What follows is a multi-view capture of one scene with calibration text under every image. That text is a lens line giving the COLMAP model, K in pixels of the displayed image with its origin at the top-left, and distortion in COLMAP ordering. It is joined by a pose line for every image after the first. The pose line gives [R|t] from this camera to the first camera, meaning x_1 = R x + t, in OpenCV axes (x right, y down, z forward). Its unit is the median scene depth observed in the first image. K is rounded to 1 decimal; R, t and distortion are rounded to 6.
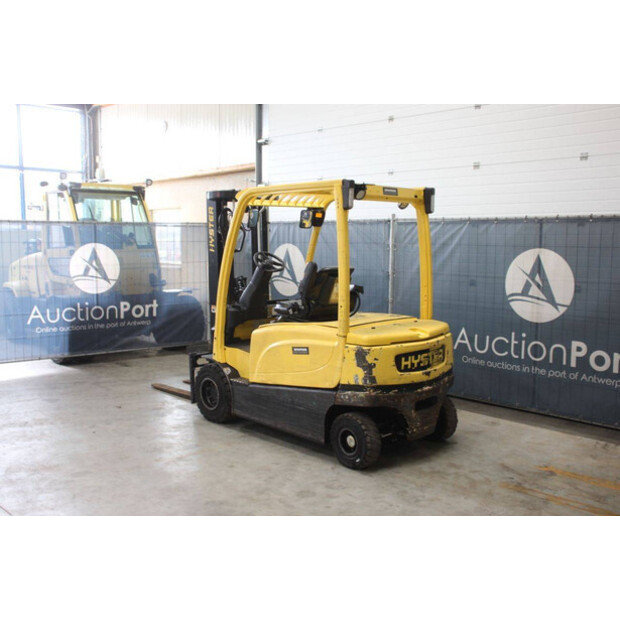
lens RADIAL K [[656.4, 0, 310.0], [0, 656.4, 310.0], [0, 0, 1]] dist [-0.043580, 0.004013]
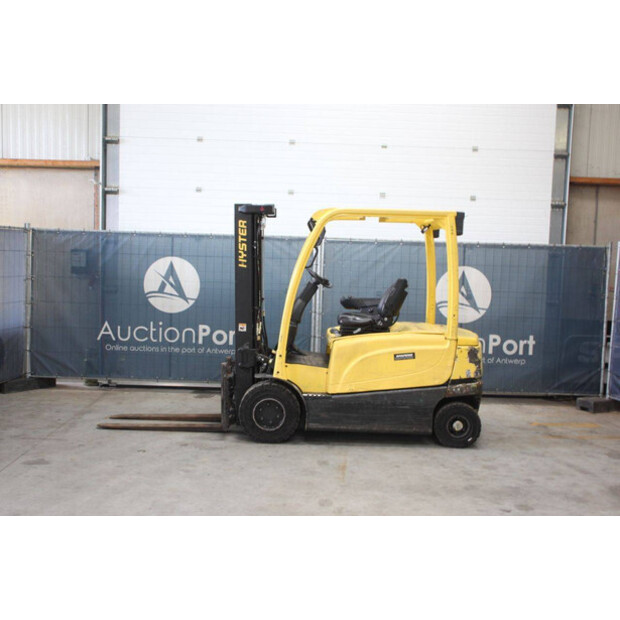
lens RADIAL K [[715.3, 0, 310.0], [0, 715.3, 310.0], [0, 0, 1]] dist [-0.015448, 0.046350]
pose [[0.690283, -0.037352, 0.722575, -0.959635], [0.051648, 0.998663, 0.002283, -0.027713], [-0.721694, 0.035744, 0.691289, 0.246071]]
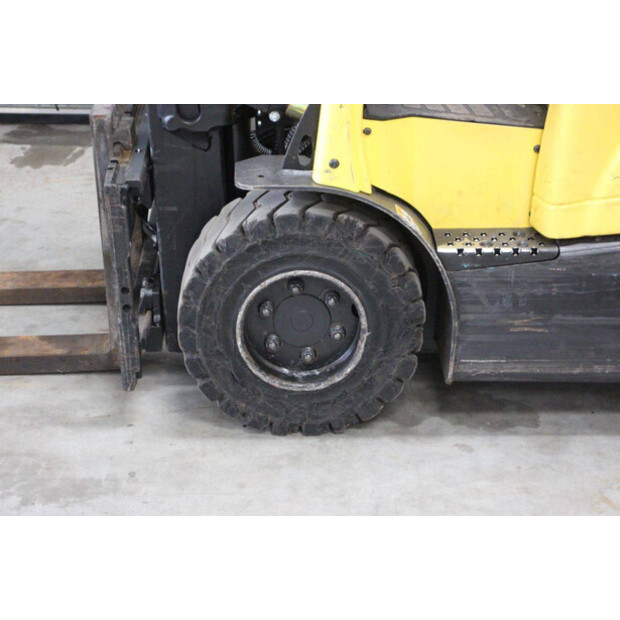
lens RADIAL K [[1462.9, 0, 310.0], [0, 1462.9, 310.0], [0, 0, 1]] dist [0.463844, -0.005930]
pose [[0.683830, -0.295940, 0.666930, -0.558007], [0.080095, 0.938975, 0.334531, -0.063243], [-0.725232, -0.175345, 0.665803, 0.712608]]
